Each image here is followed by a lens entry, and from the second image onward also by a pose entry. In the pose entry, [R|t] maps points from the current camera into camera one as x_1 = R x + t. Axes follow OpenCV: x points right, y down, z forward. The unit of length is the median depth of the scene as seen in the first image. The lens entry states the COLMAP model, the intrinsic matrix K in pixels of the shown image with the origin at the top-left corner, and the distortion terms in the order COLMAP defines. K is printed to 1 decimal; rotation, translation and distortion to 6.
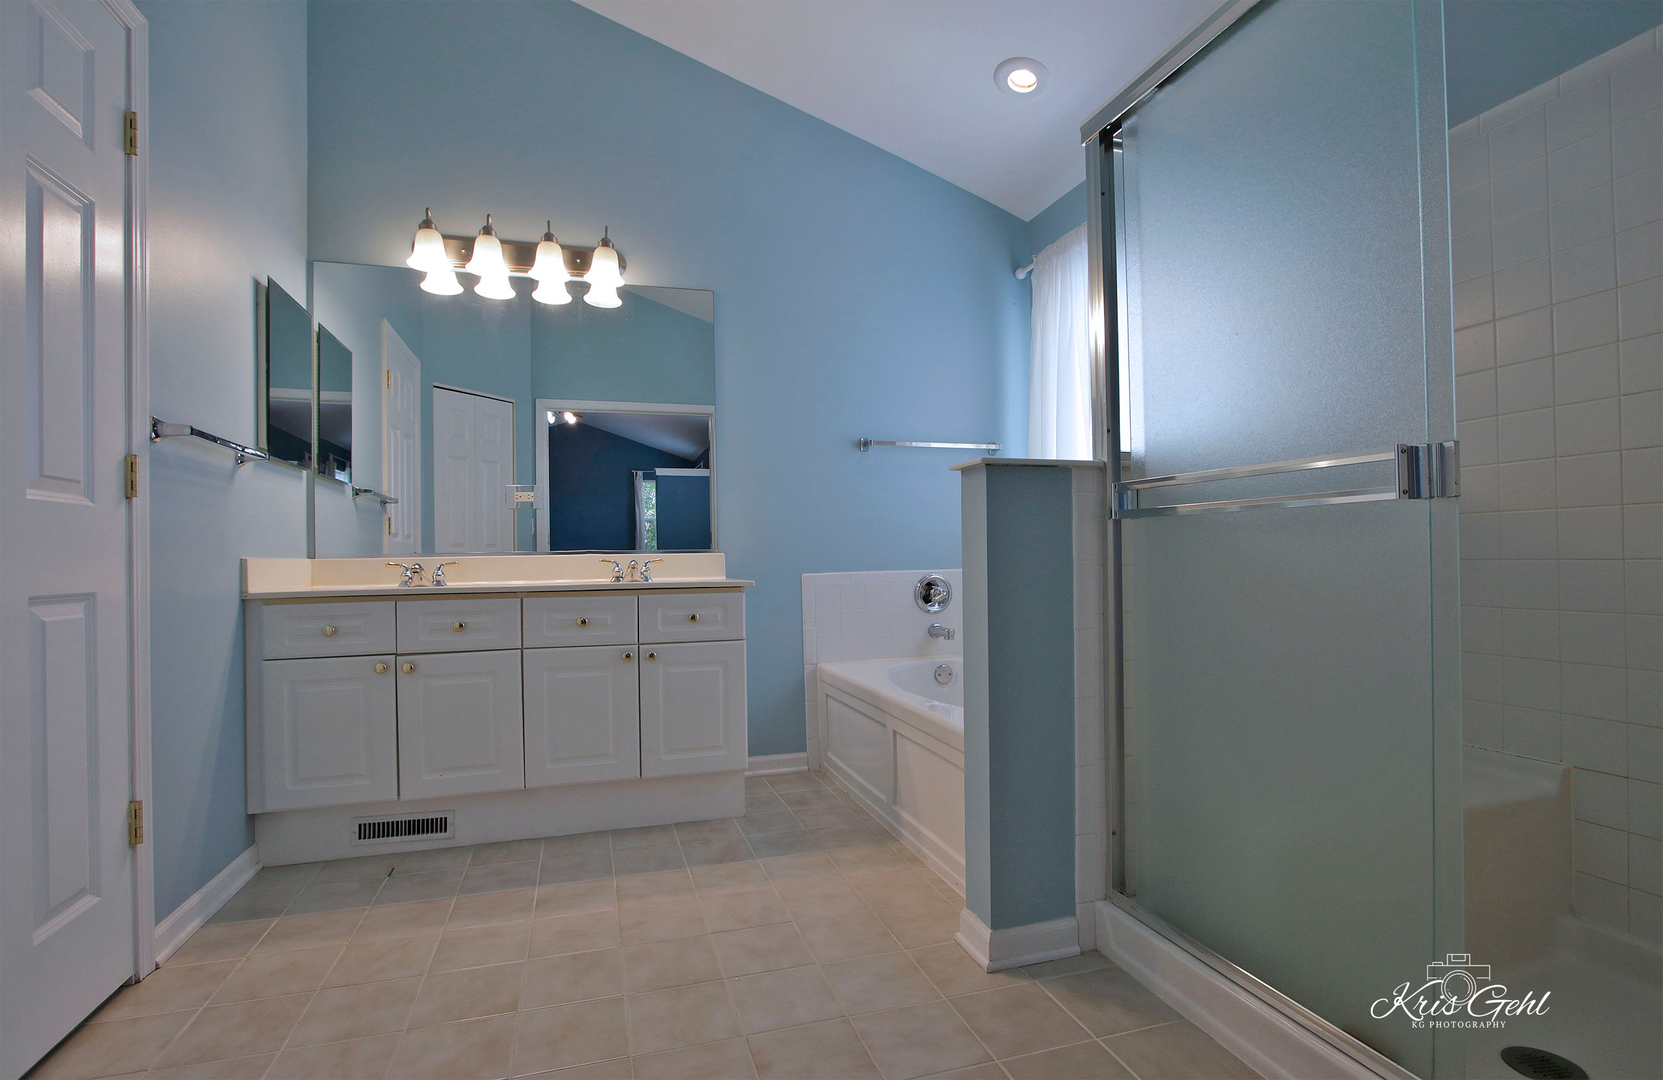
lens RADIAL K [[800.1, 0, 831.5], [0, 800.1, 540.0], [0, 0, 1]] dist [-0.000093, -0.000009]
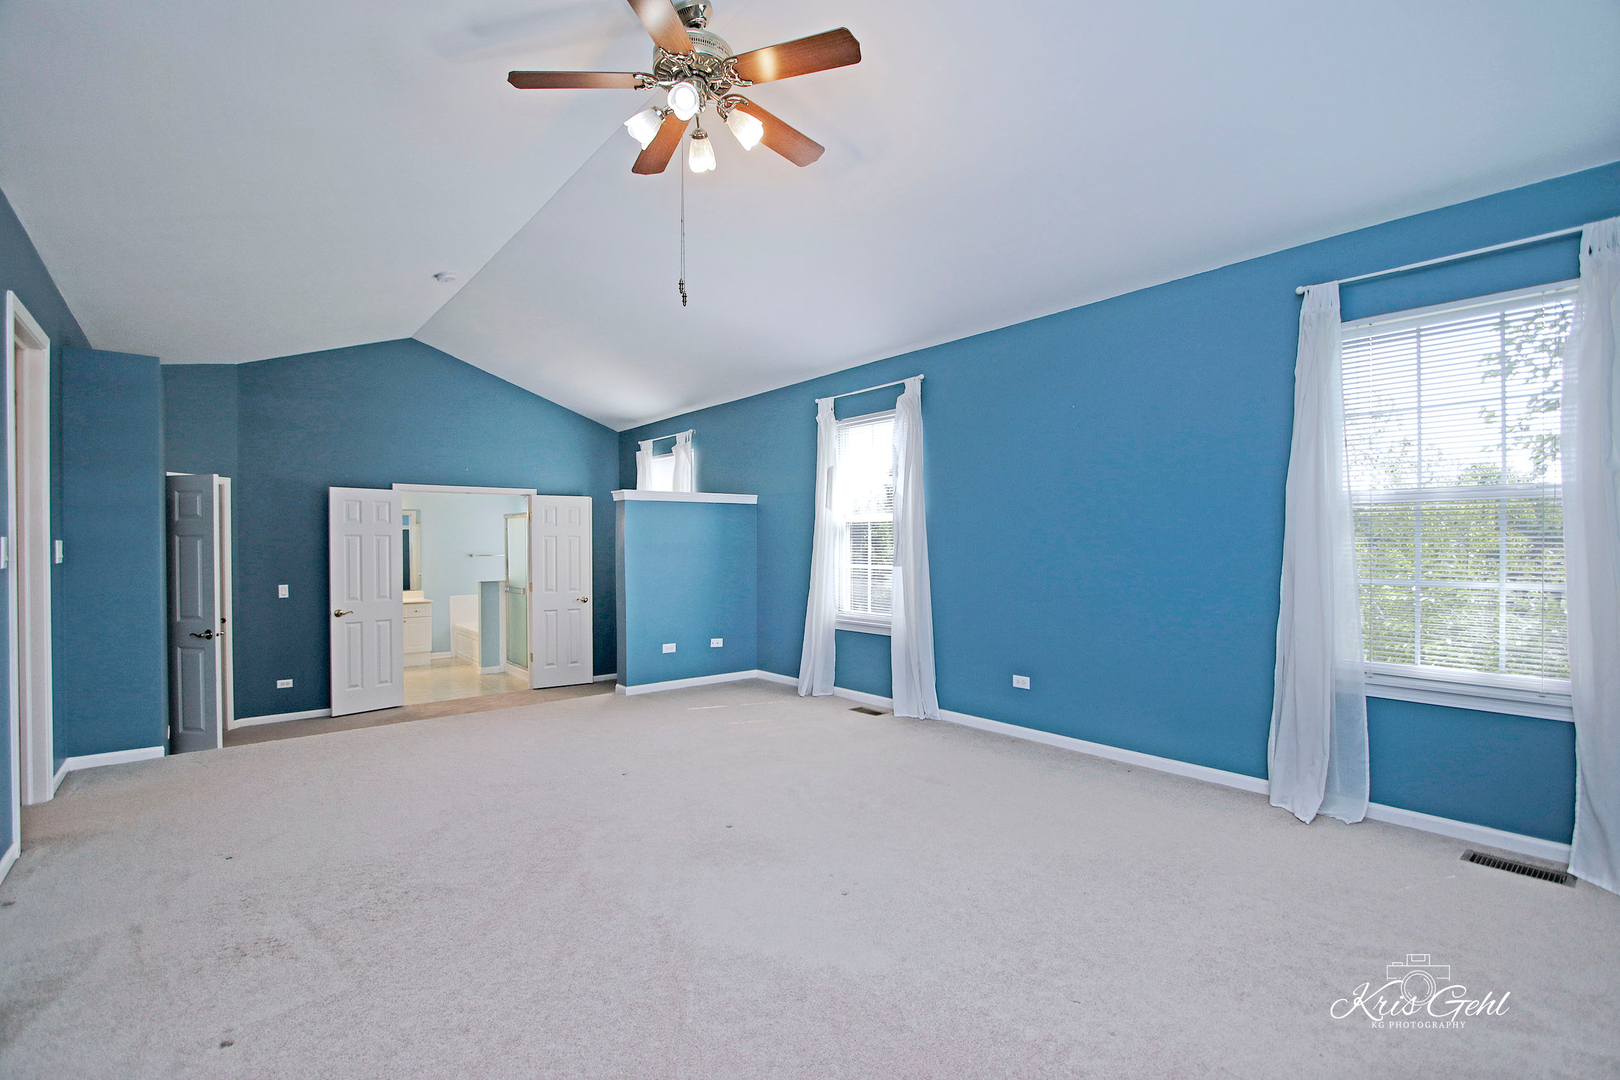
lens RADIAL K [[739.4, 0, 810.0], [0, 739.4, 540.0], [0, 0, 1]] dist [0.000512, 0.000073]
pose [[0.929942, 0.011783, 0.367517, 0.408907], [-0.016799, 0.999804, 0.010451, -0.459749], [-0.367322, -0.015893, 0.929958, -4.391930]]
